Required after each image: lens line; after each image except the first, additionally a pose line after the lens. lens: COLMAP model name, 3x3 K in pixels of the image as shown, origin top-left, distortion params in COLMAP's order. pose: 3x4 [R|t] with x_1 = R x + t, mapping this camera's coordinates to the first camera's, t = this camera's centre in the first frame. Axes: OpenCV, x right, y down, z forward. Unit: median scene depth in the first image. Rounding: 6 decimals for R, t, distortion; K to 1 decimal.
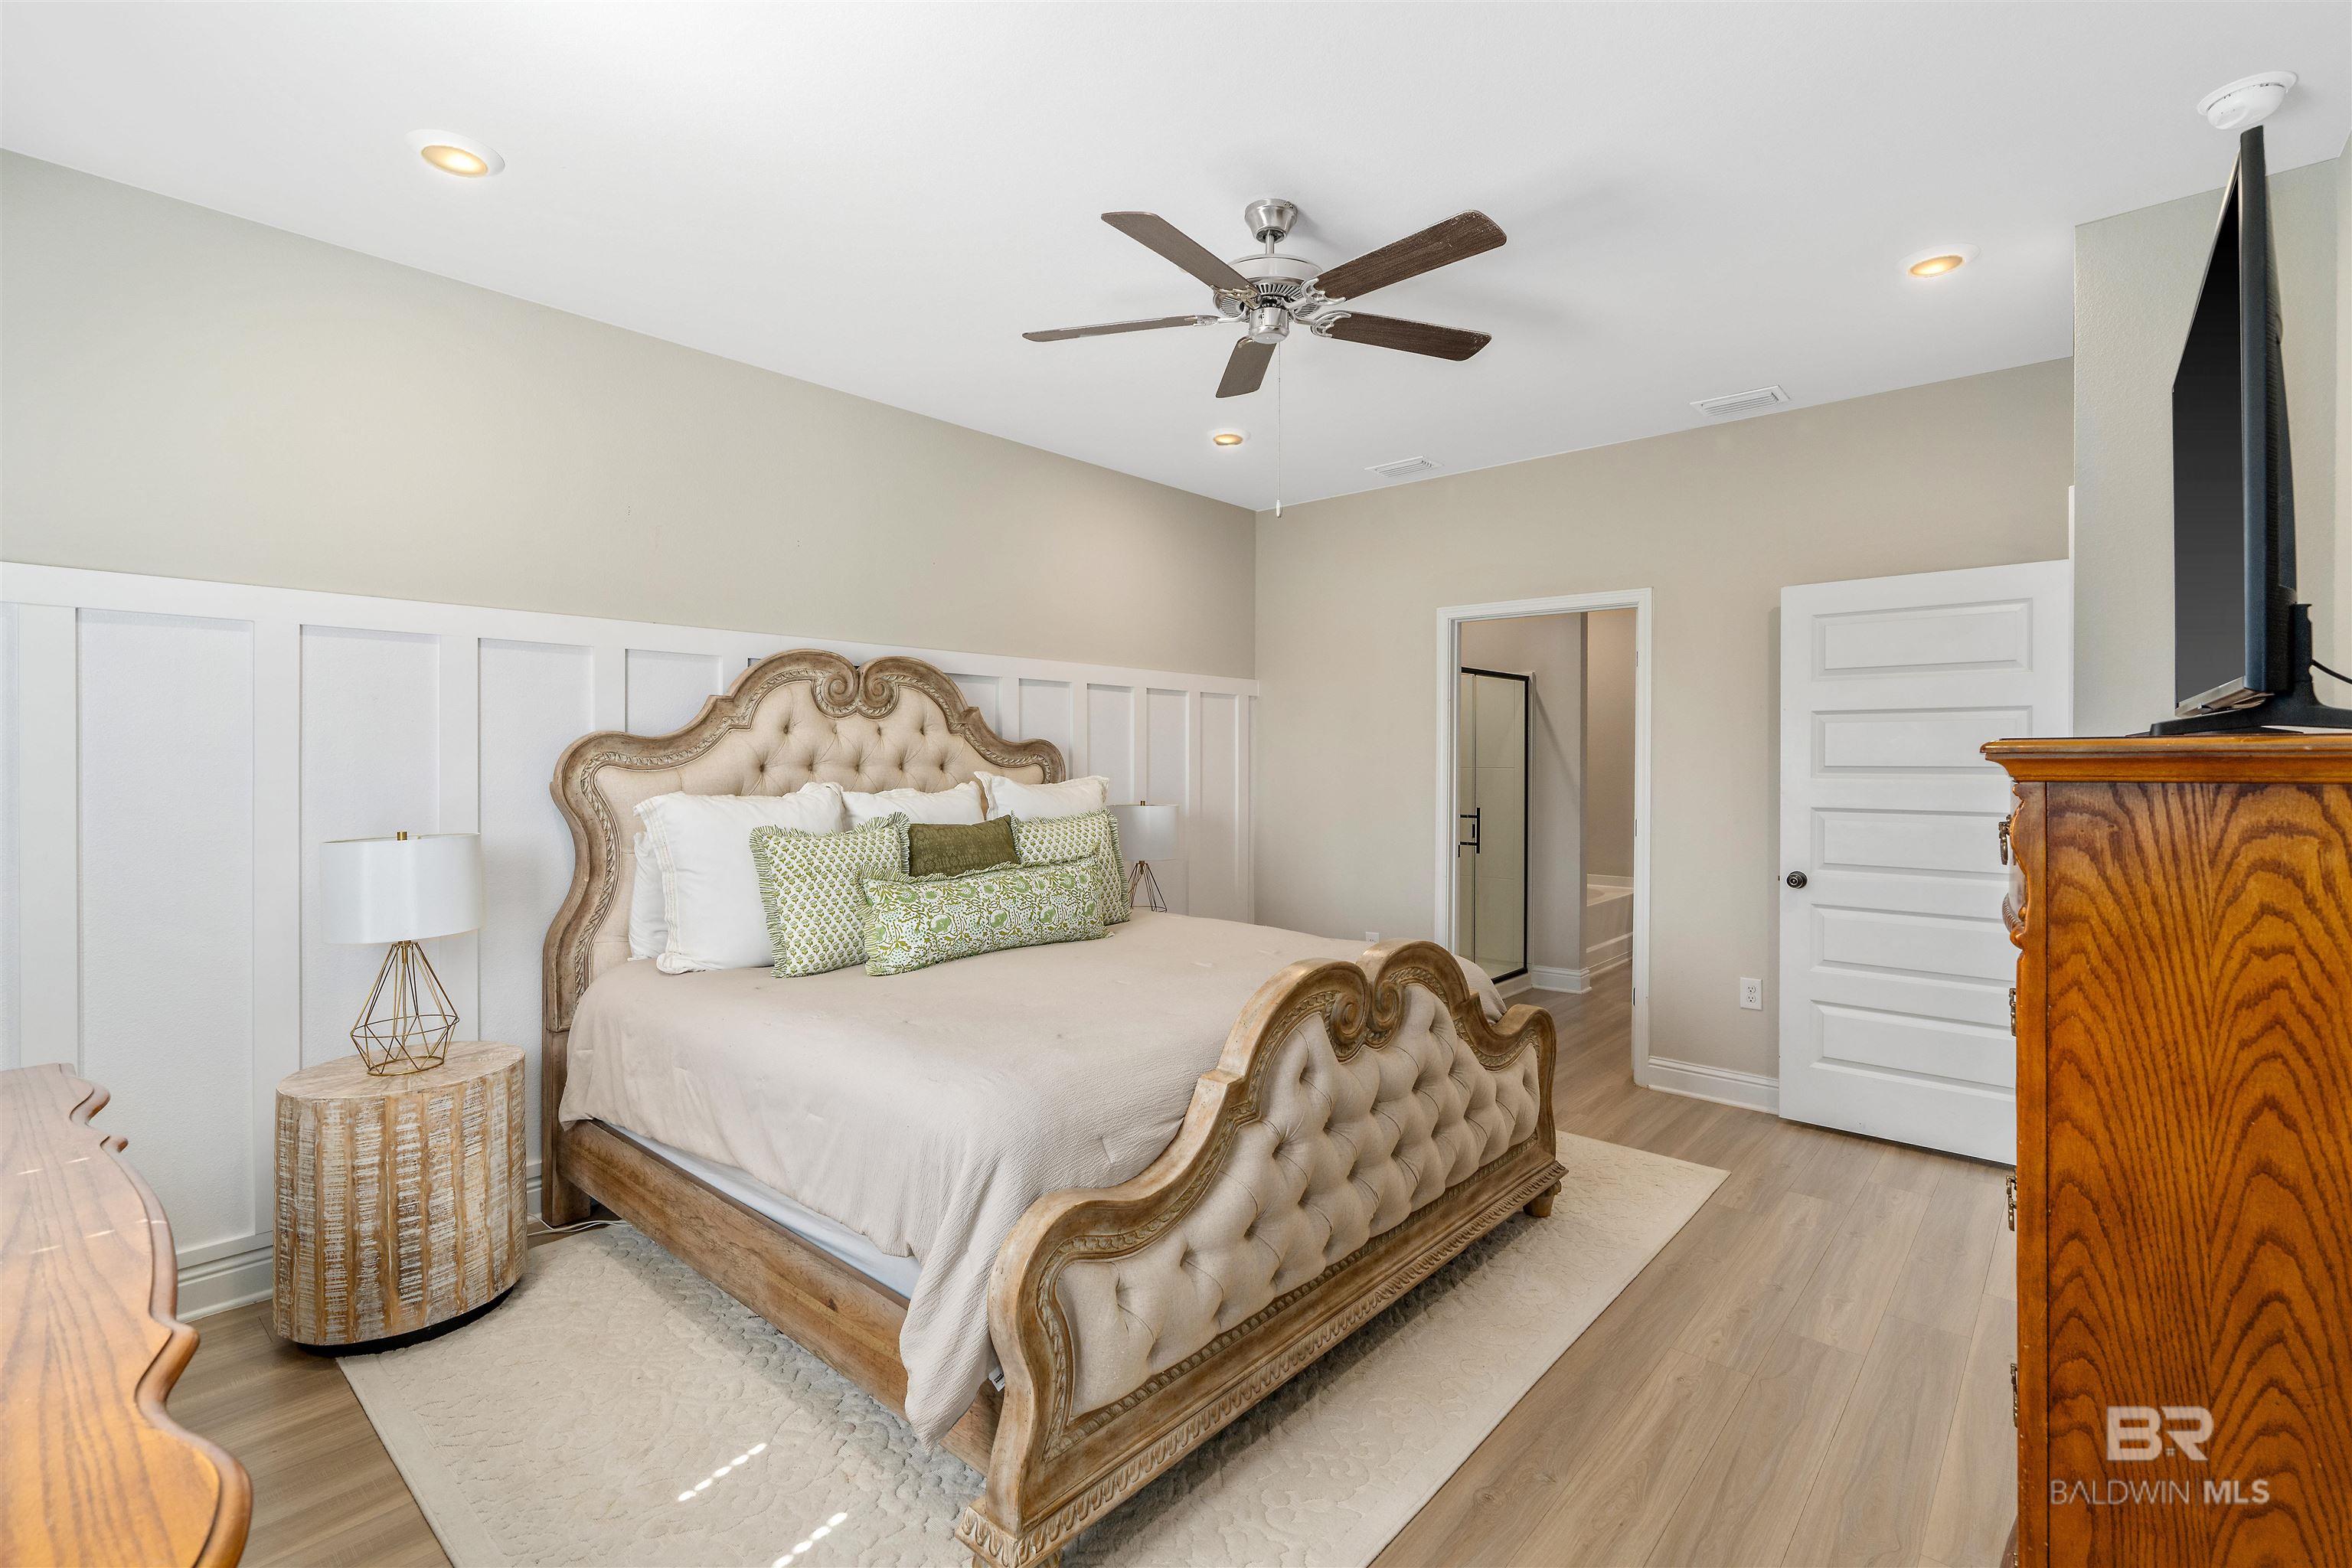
lens RADIAL K [[1069.8, 0, 1178.9], [0, 1069.8, 764.5], [0, 0, 1]] dist [-0.002457, -0.000232]
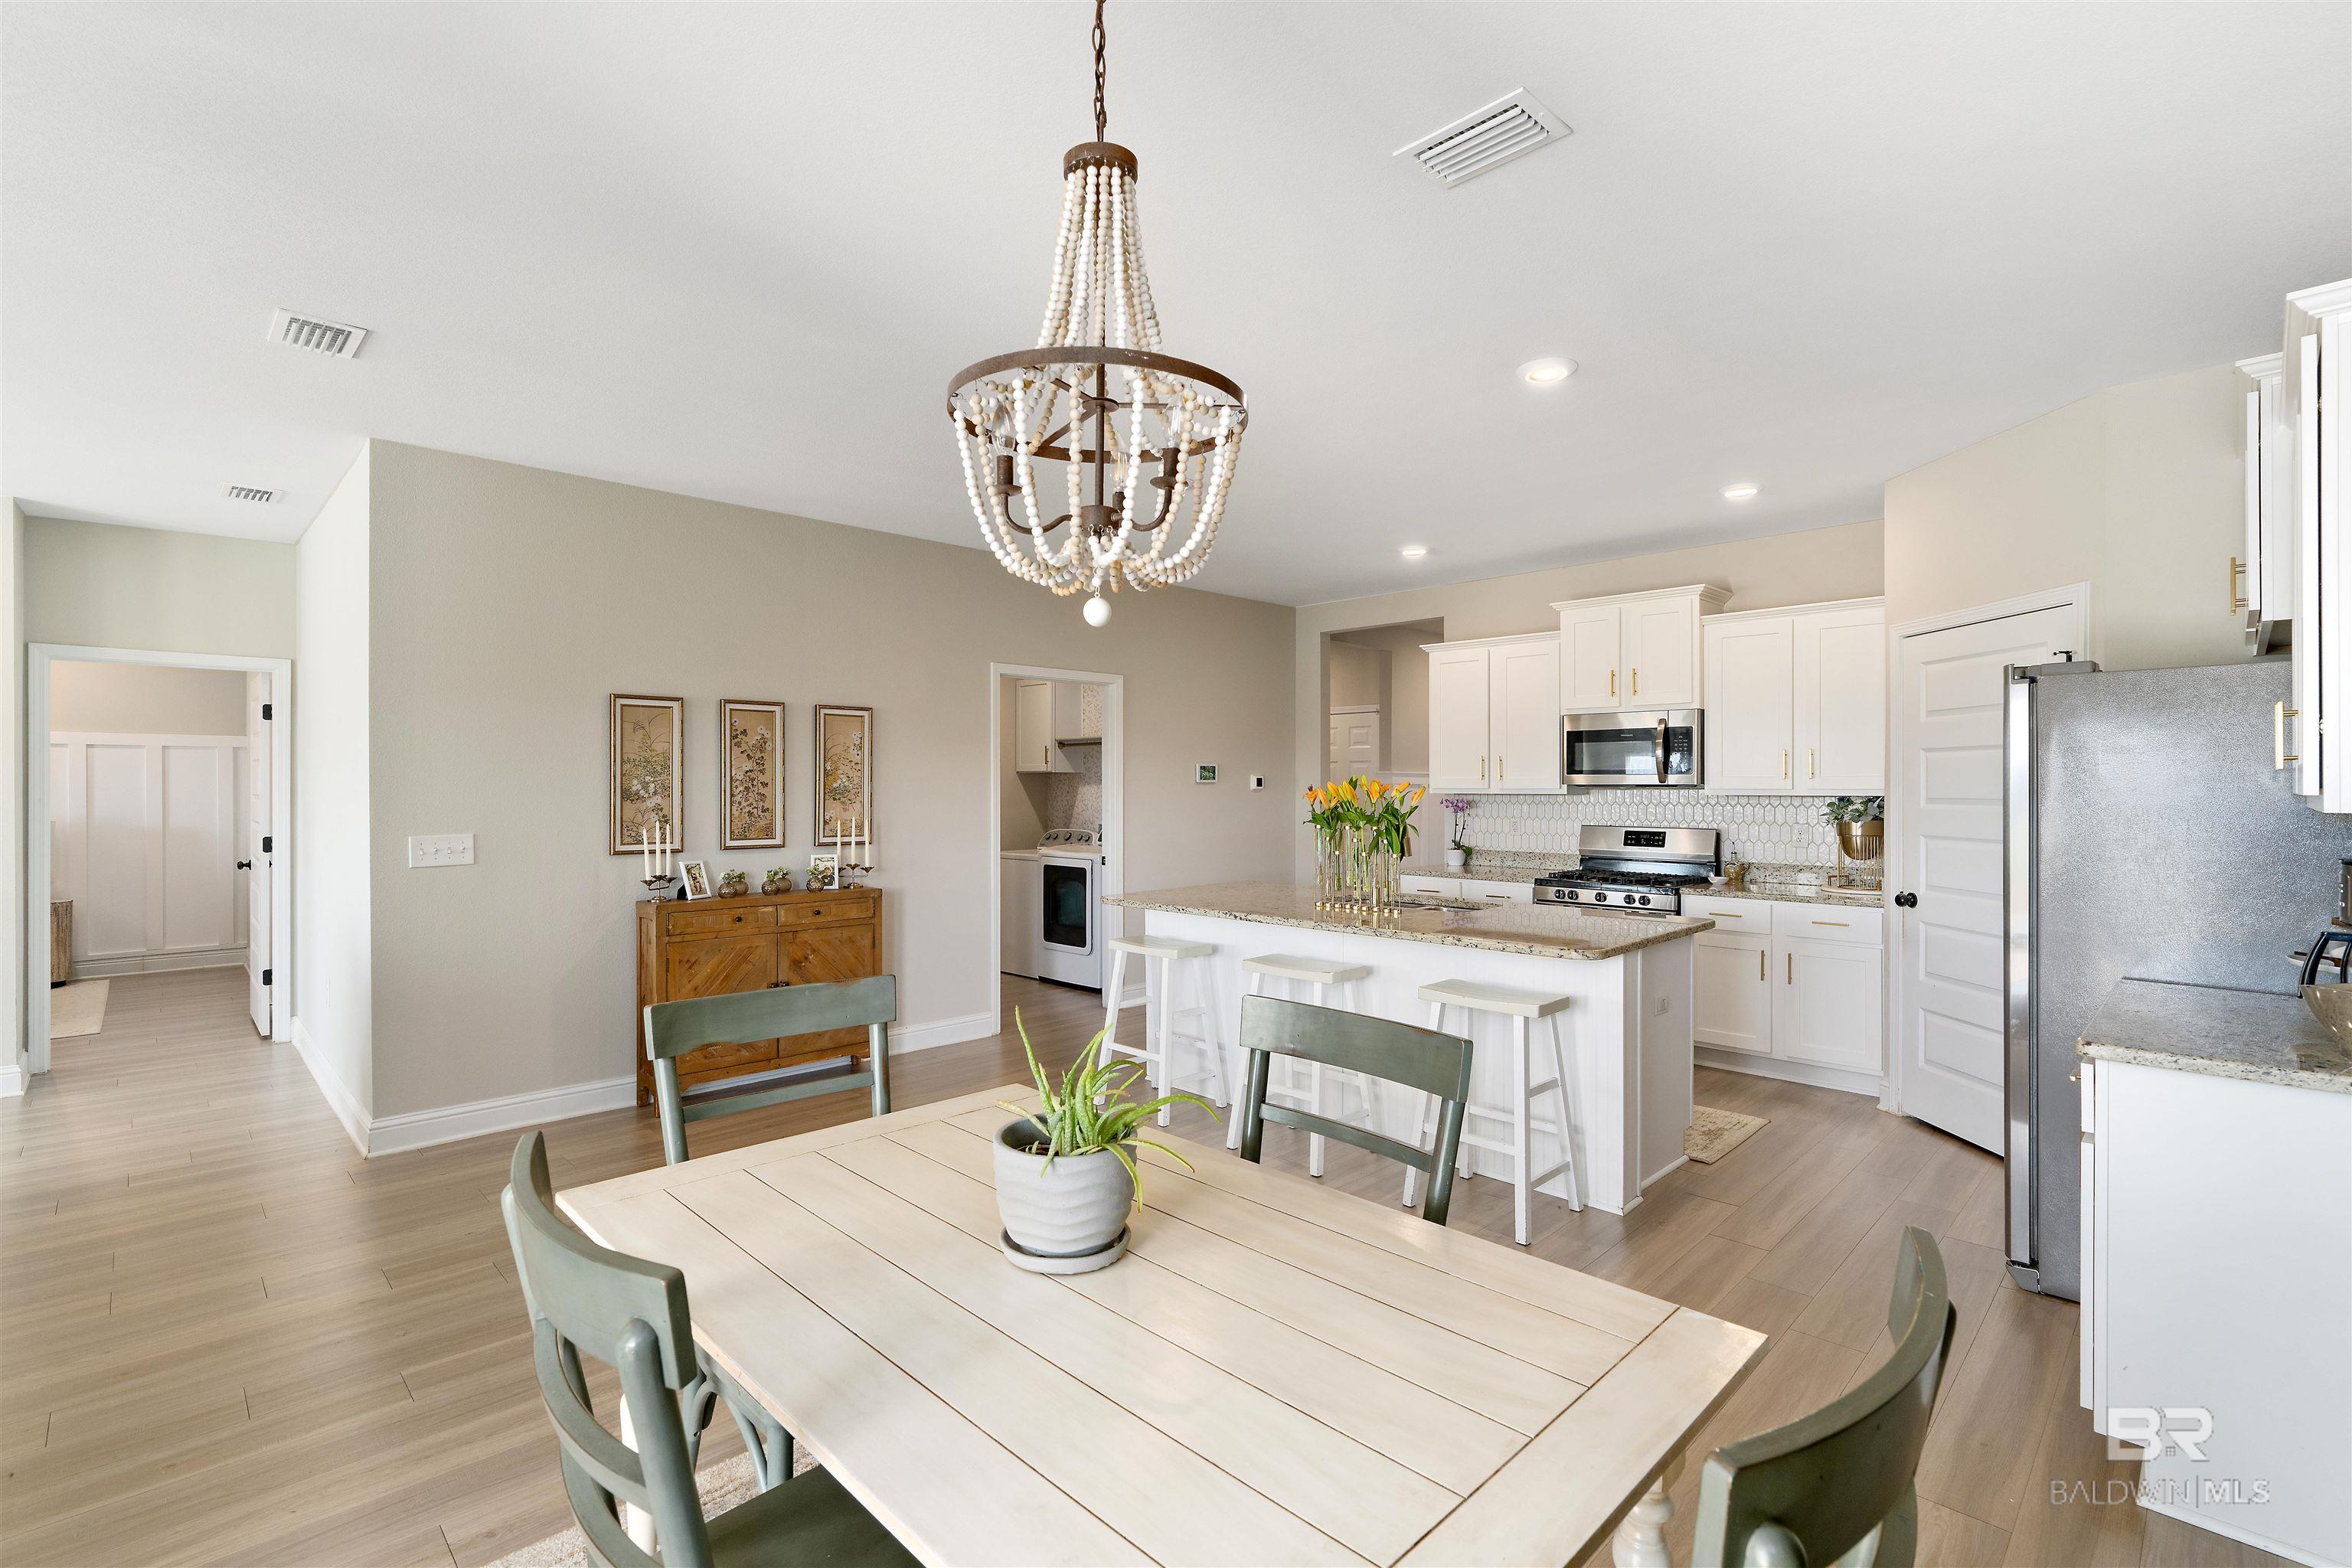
lens RADIAL K [[1069.8, 0, 1171.0], [0, 1069.8, 776.1], [0, 0, 1]] dist [-0.002457, -0.000232]
pose [[0.996916, 0.003402, -0.078397, 2.251891], [-0.003663, 0.999988, -0.003195, -0.038260], [0.078385, 0.003473, 0.996917, -0.550798]]
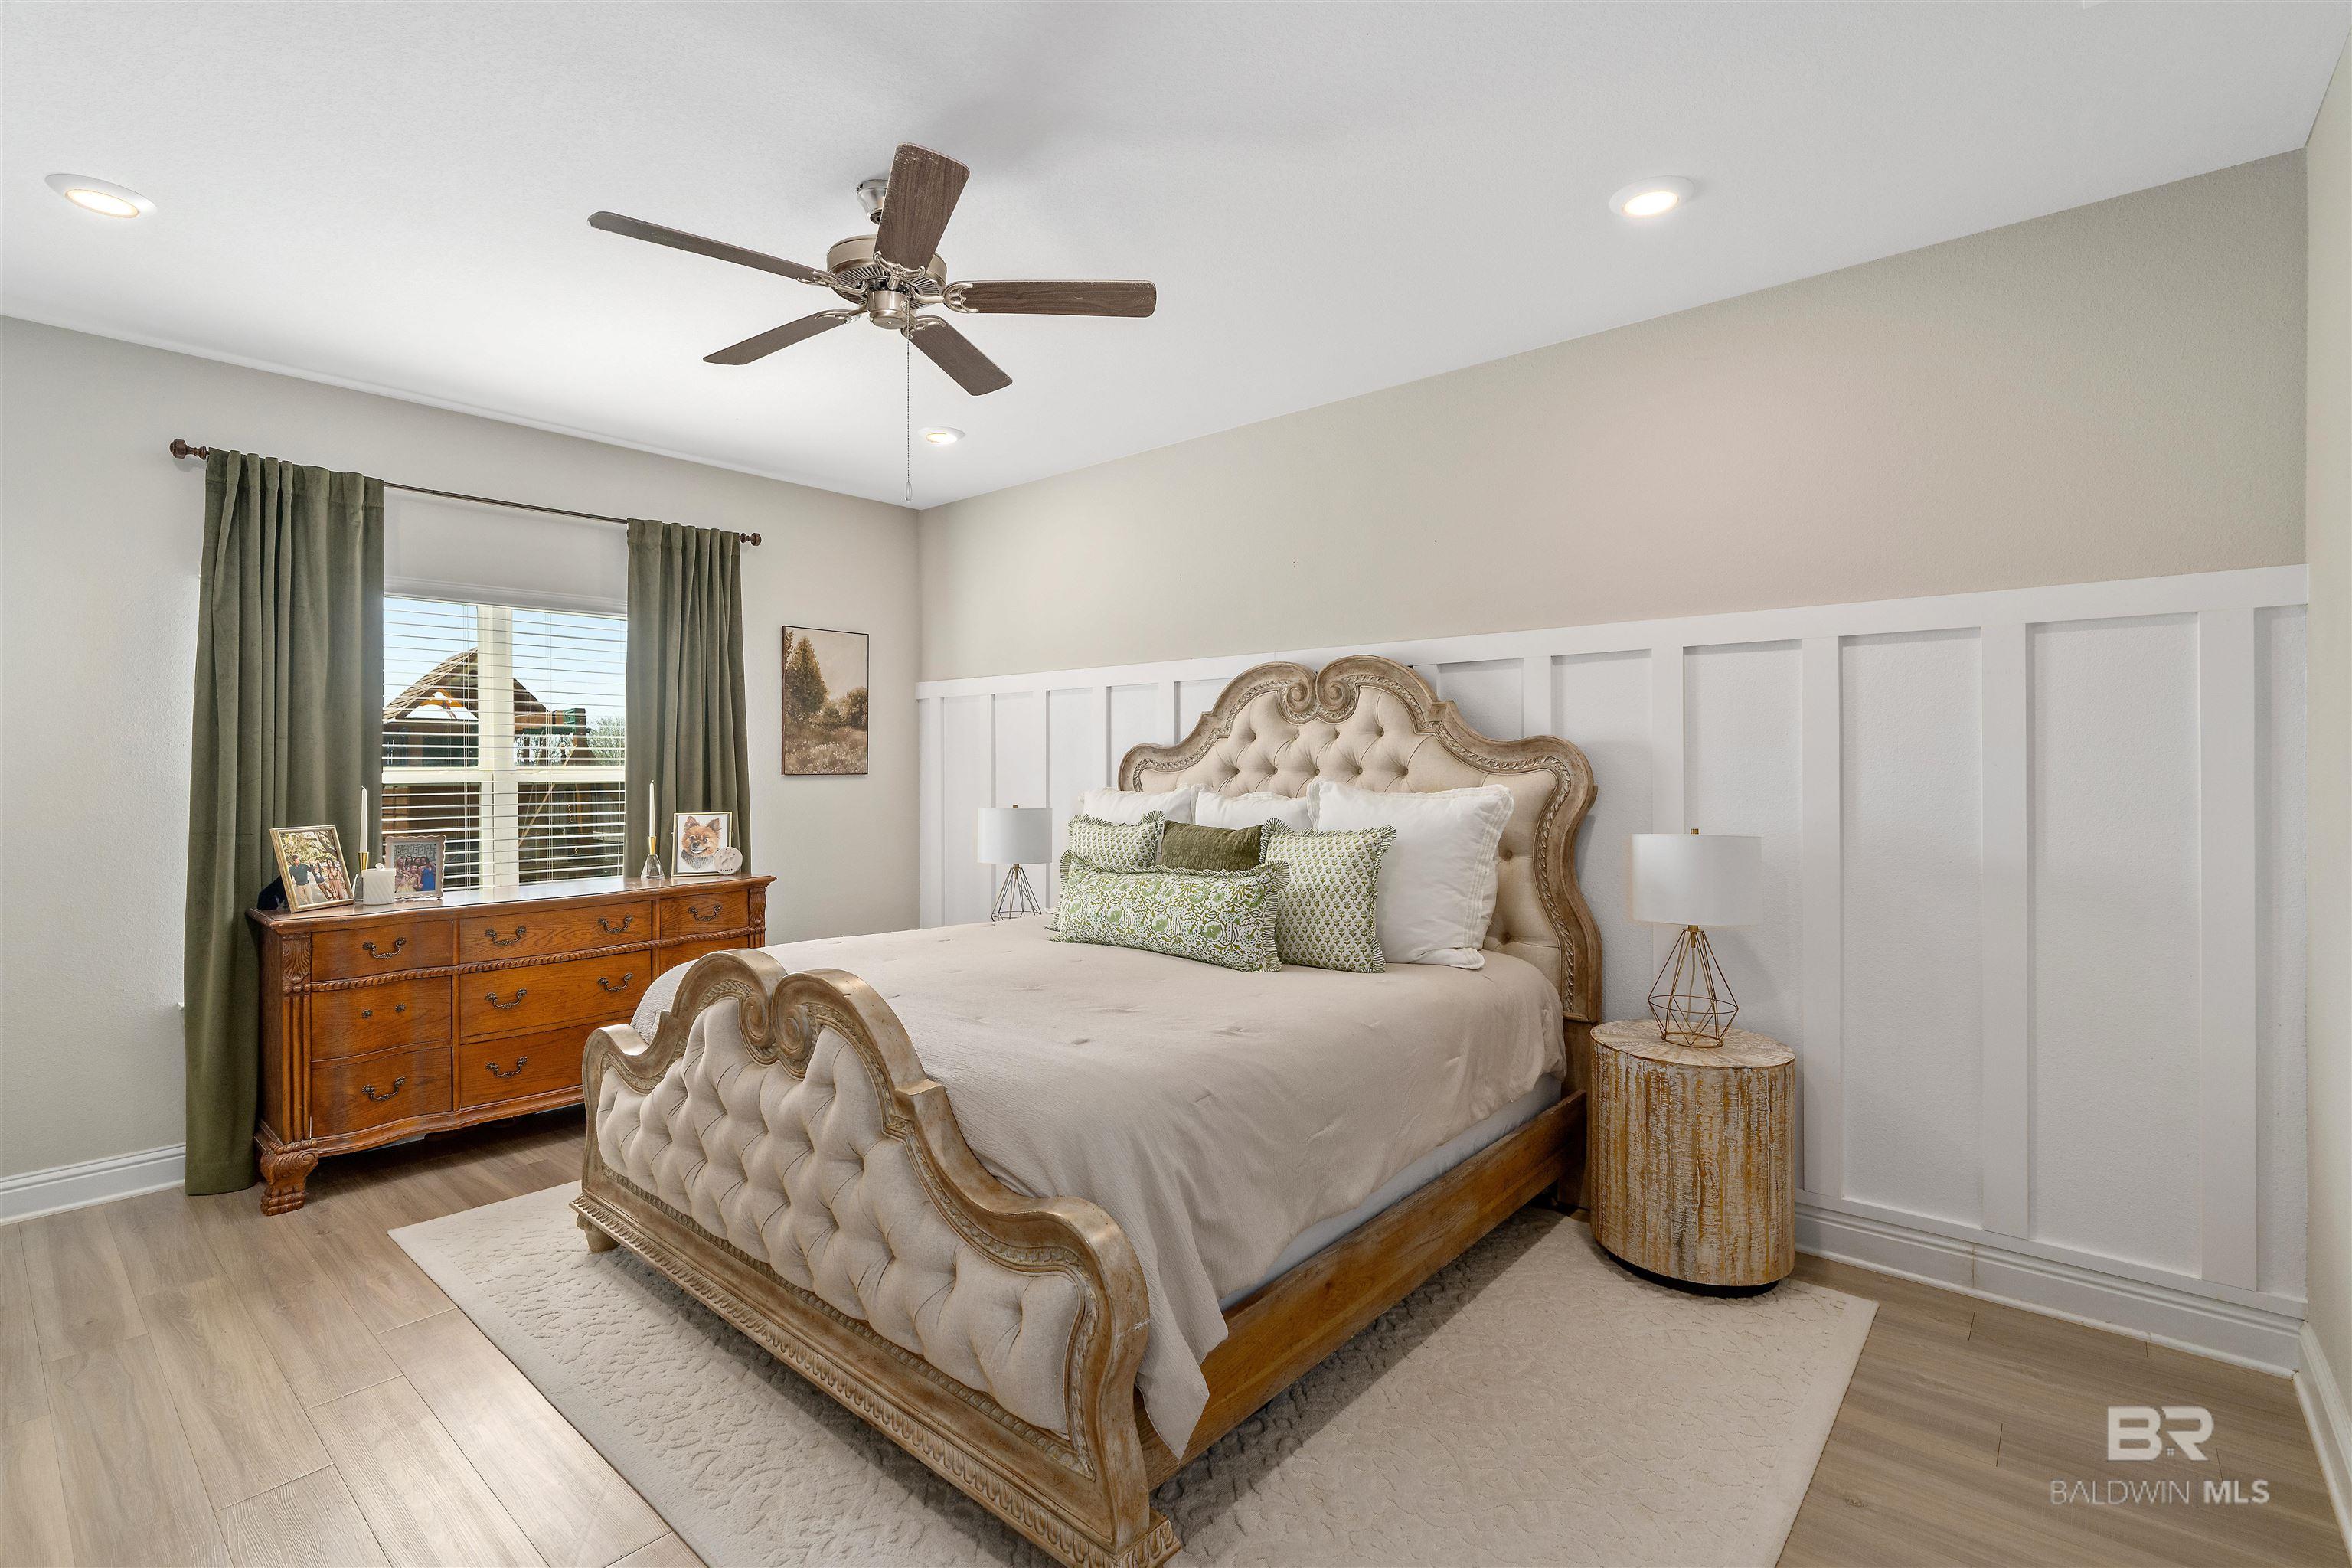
lens RADIAL K [[1069.8, 0, 1175.9], [0, 1069.8, 772.3], [0, 0, 1]] dist [-0.002457, -0.000232]
pose [[0.002368, 0.004759, -0.999986, 0.740592], [-0.002916, 0.999984, 0.004752, -0.000675], [0.999993, 0.002905, 0.002382, 0.890775]]
